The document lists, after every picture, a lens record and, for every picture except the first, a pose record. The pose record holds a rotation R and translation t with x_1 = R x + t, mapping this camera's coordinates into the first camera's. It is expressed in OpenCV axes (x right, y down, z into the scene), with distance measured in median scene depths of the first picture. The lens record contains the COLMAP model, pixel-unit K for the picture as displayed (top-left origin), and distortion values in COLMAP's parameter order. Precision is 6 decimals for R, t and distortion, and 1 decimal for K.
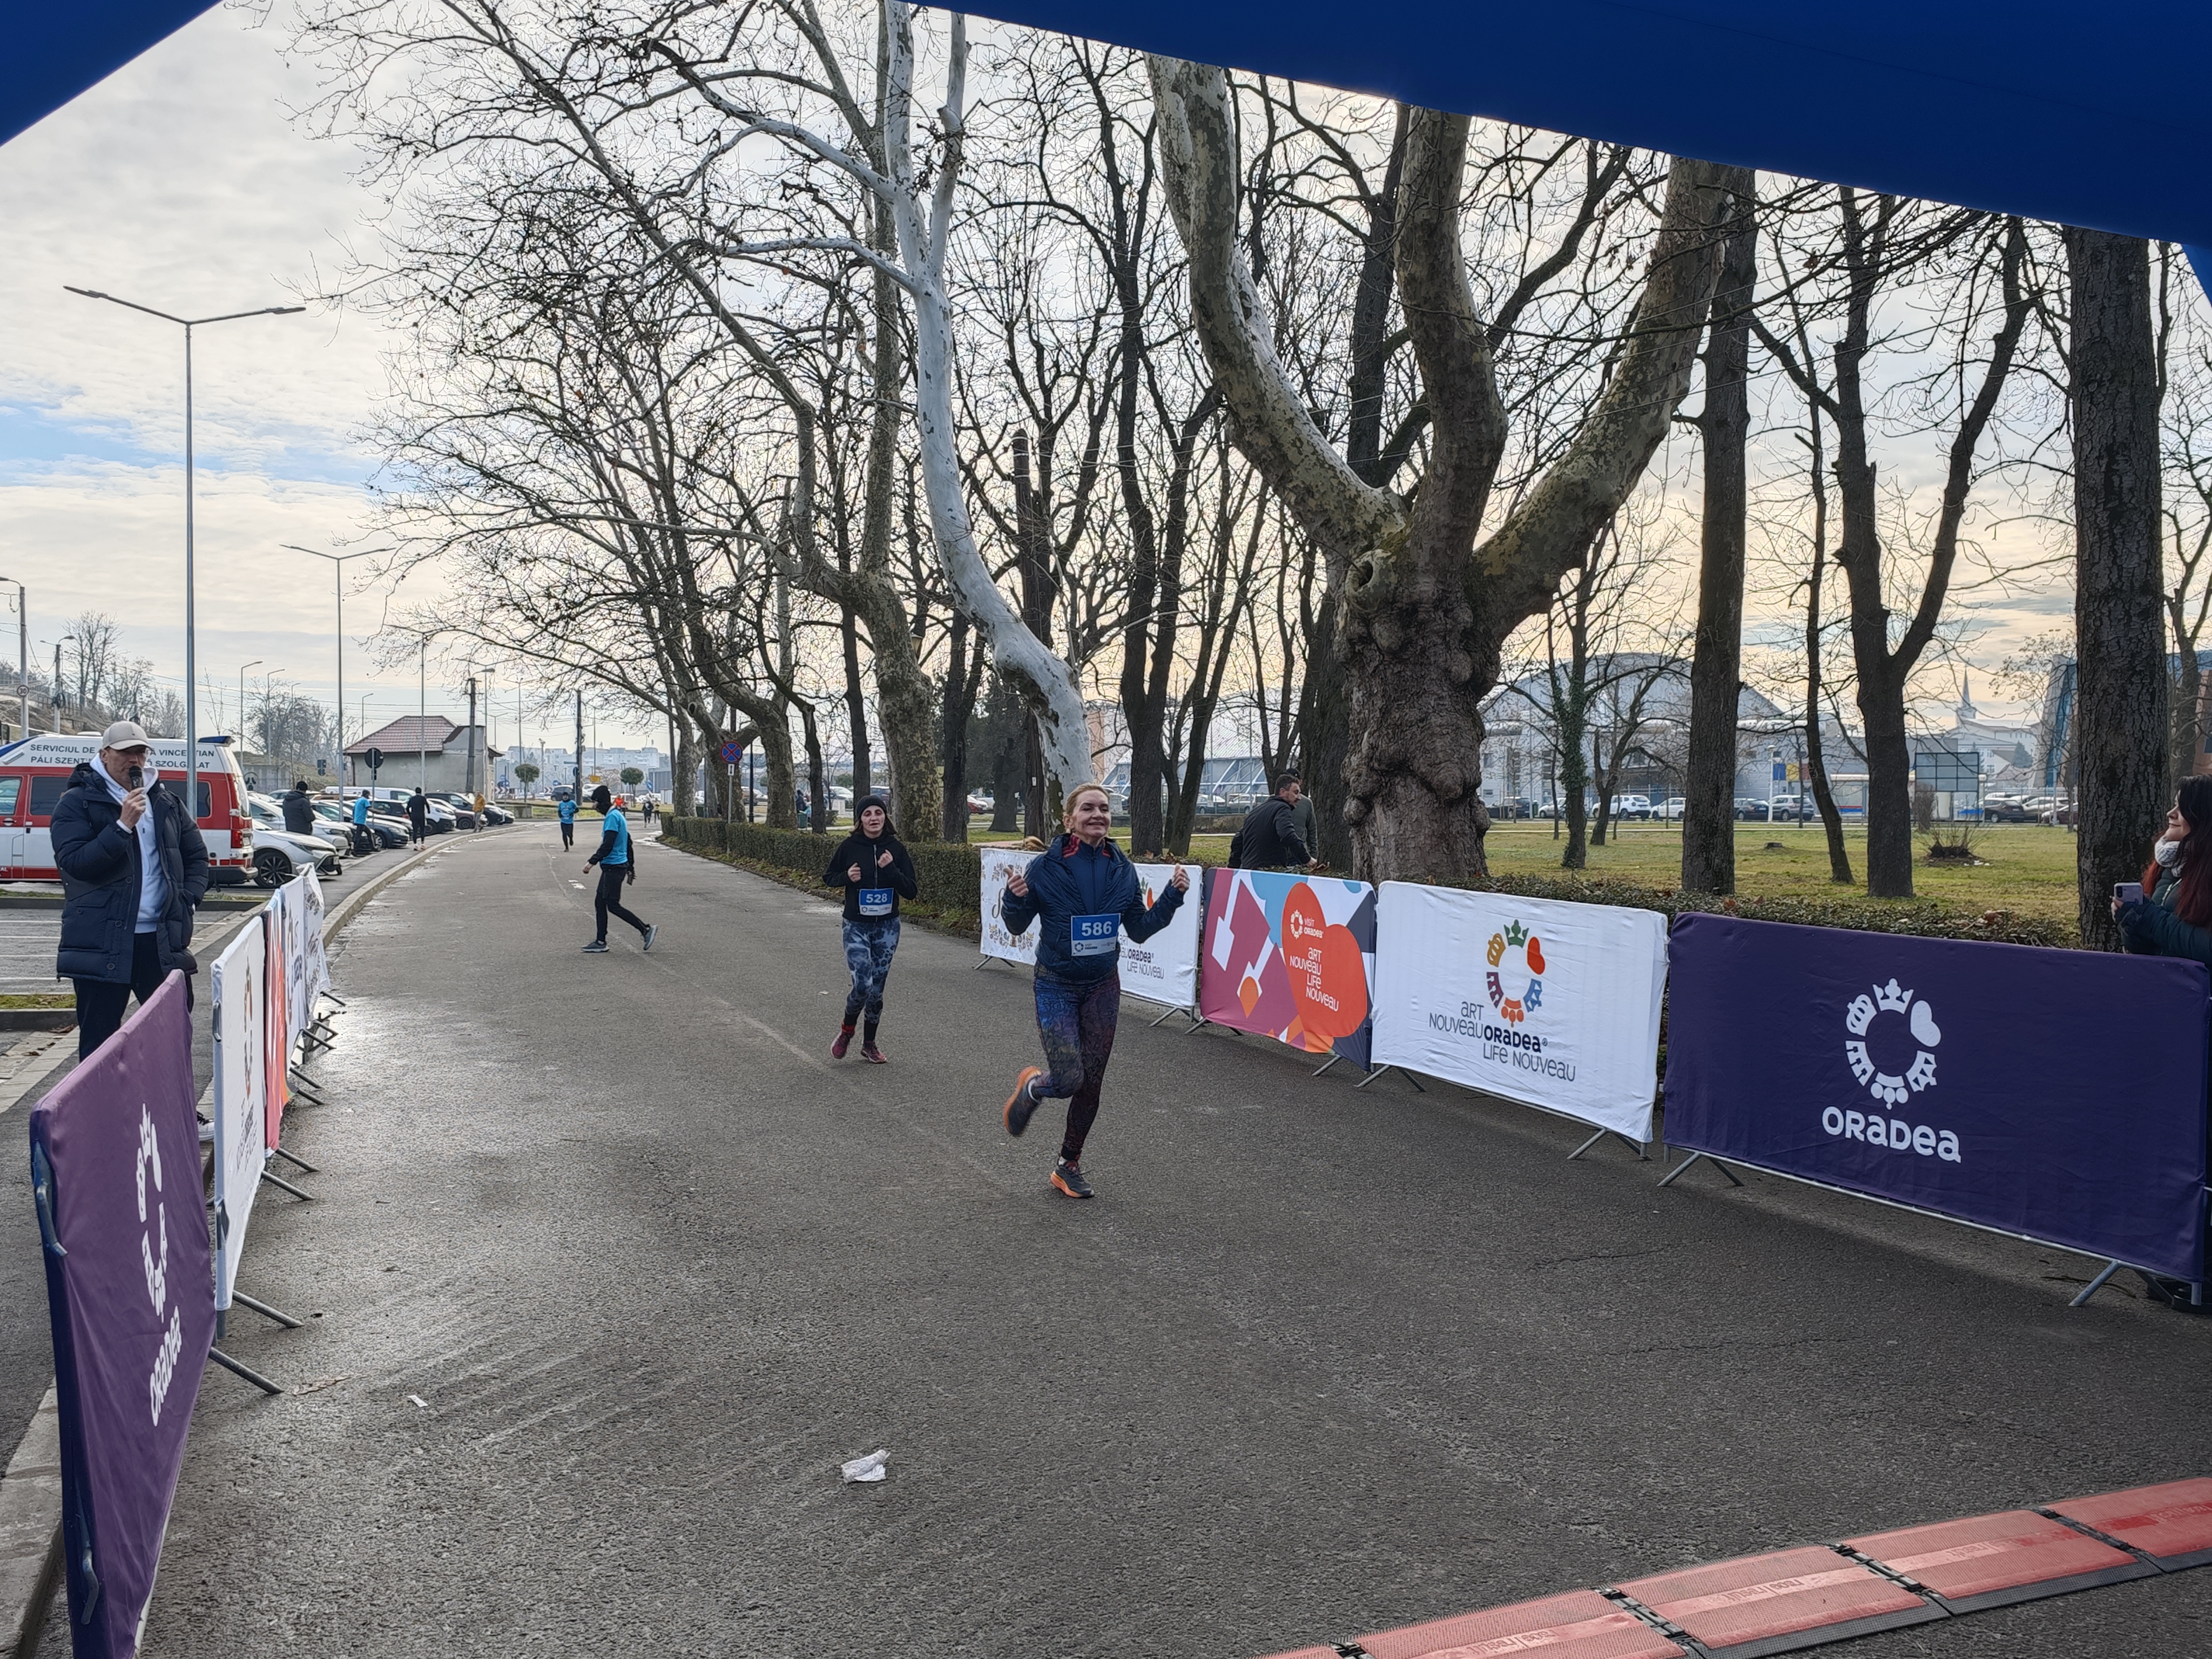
lens RADIAL K [[1928.8, 0, 1114.4], [0, 1928.8, 819.6], [0, 0, 1]] dist [0.040813, -0.054123]
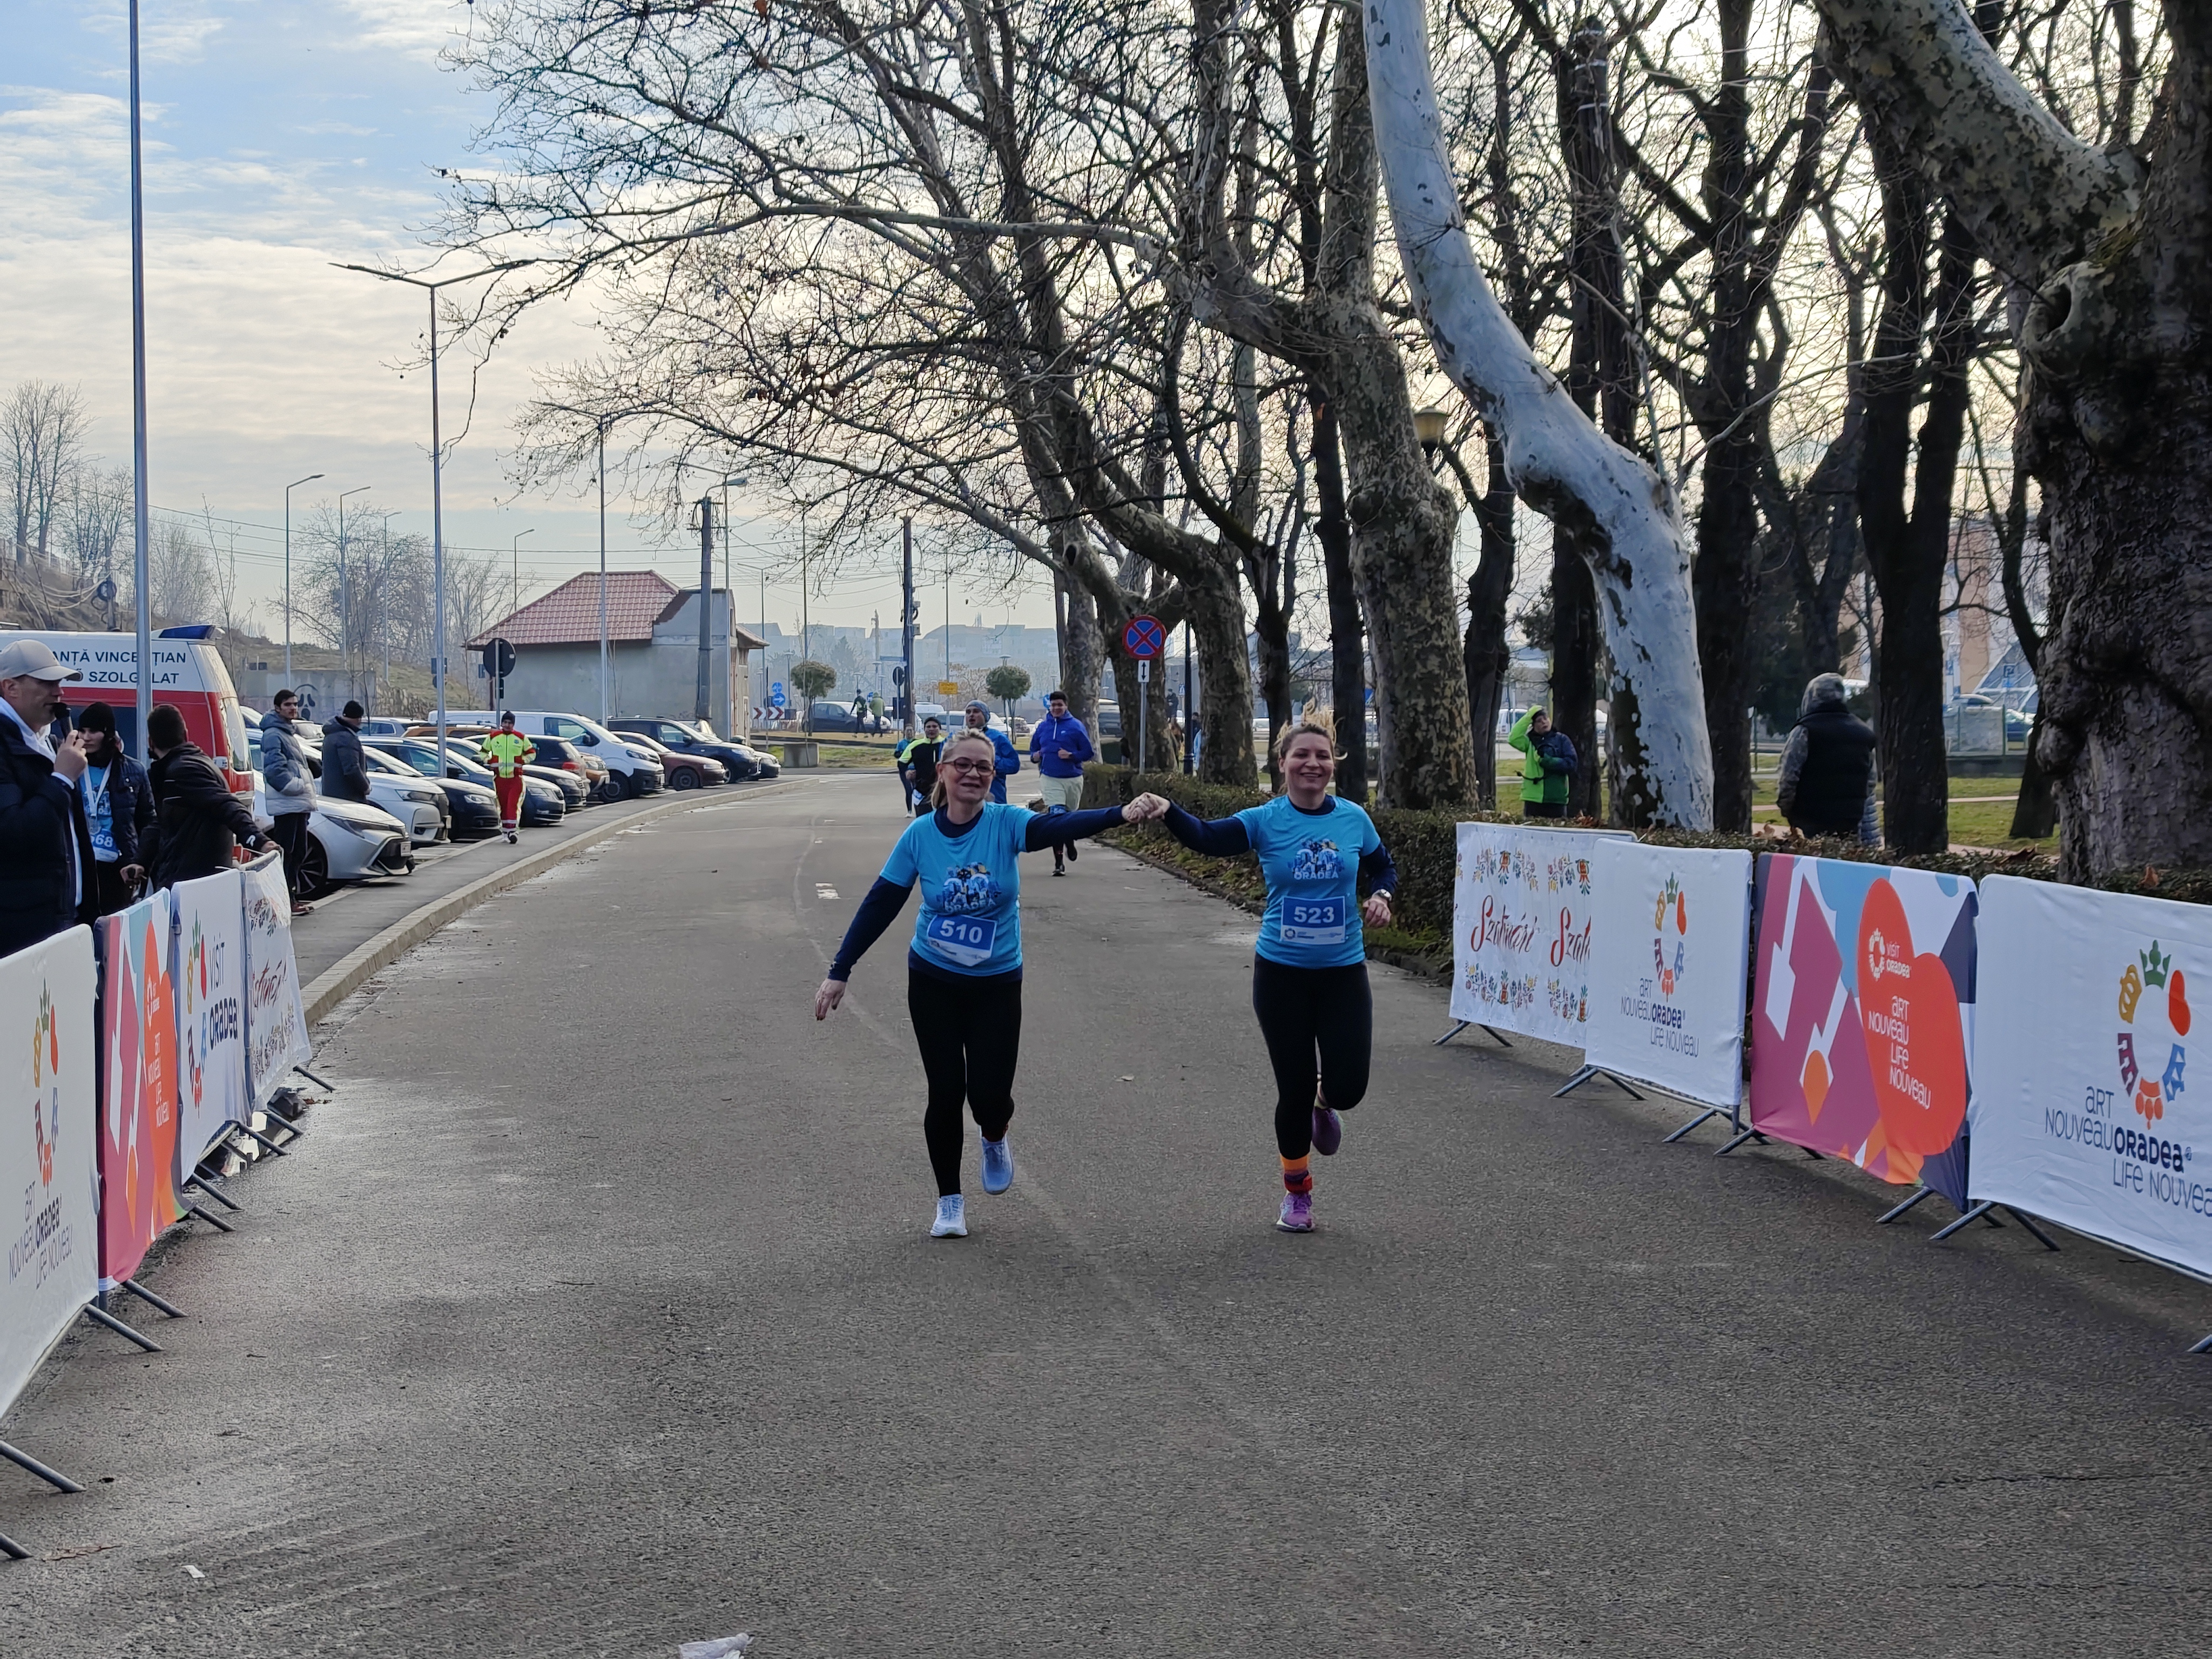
lens RADIAL K [[4008.0, 0, 1098.4], [0, 4008.0, 701.2], [0, 0, 1]] dist [0.107612, 0.000000]
pose [[0.973711, -0.011016, -0.227519, 0.124314], [0.007419, 0.999834, -0.016659, -0.000601], [0.227665, 0.014533, 0.973631, -0.159165]]
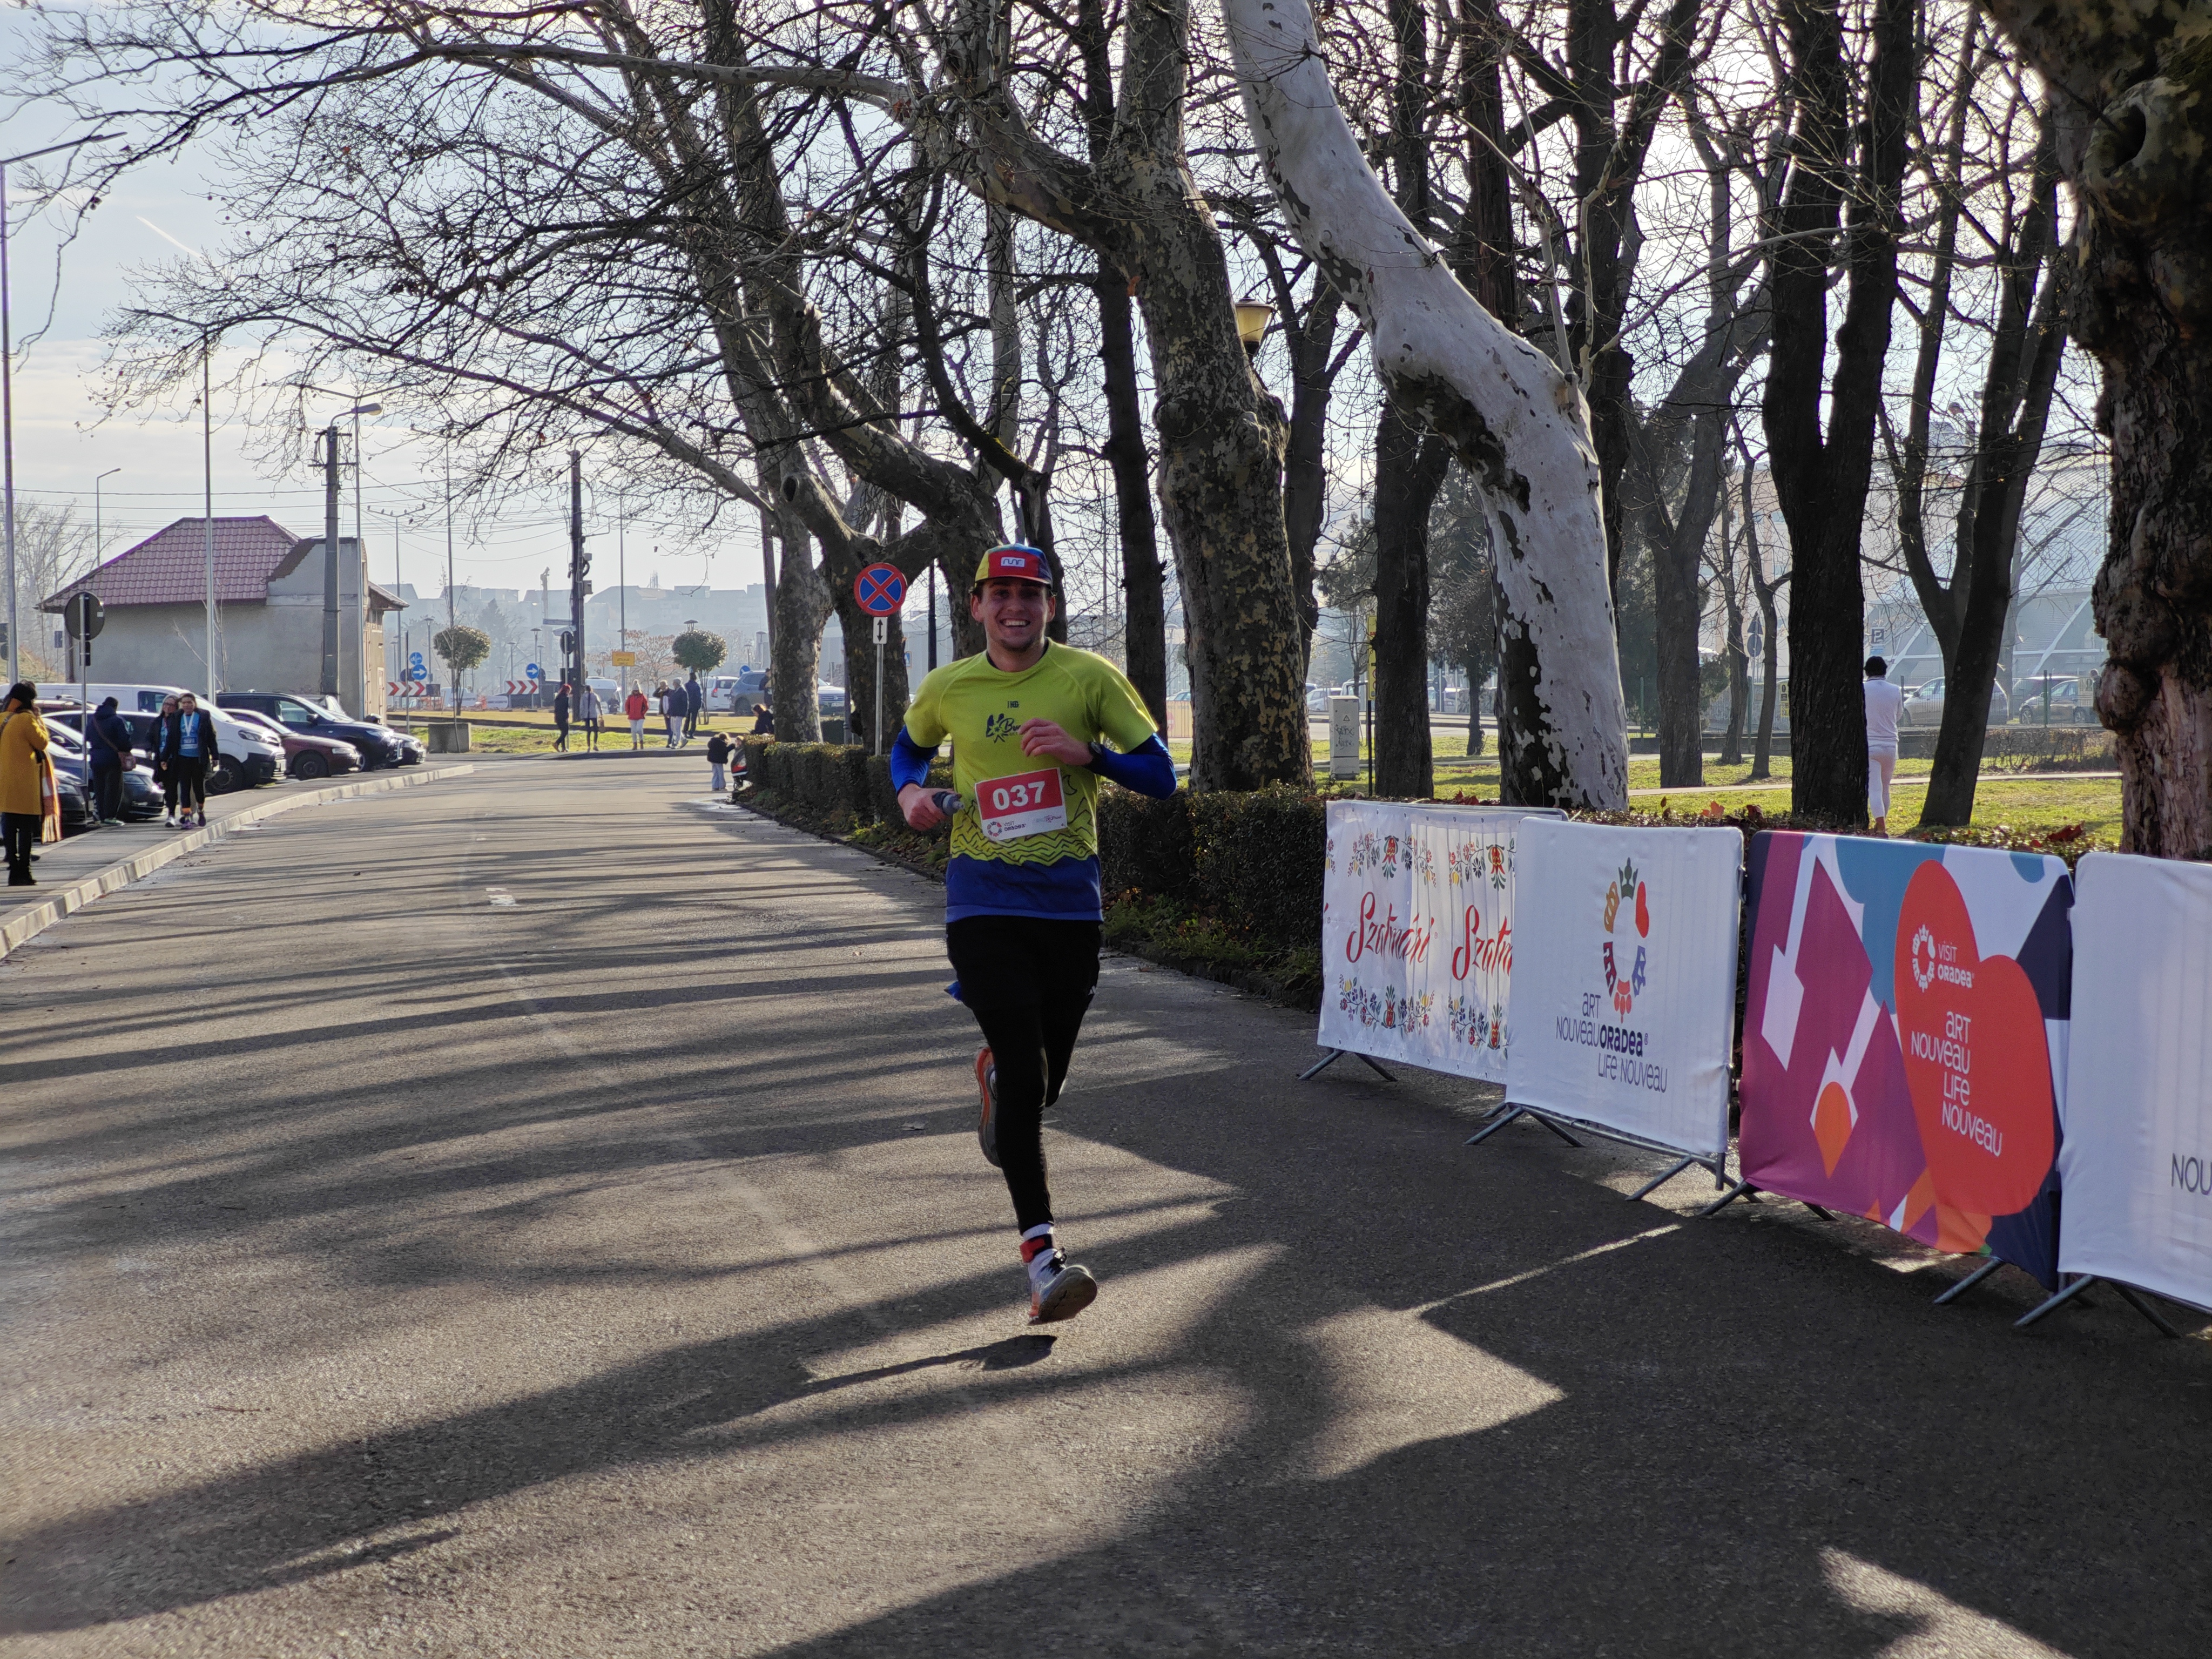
lens RADIAL K [[4726.0, 0, 1164.8], [0, 4726.0, 791.3], [0, 0, 1]] dist [0.048478, 0.000000]
pose [[0.988392, -0.009916, -0.151603, 0.077341], [0.011338, 0.999899, 0.008514, 0.005464], [0.151503, -0.010134, 0.988405, -0.062995]]
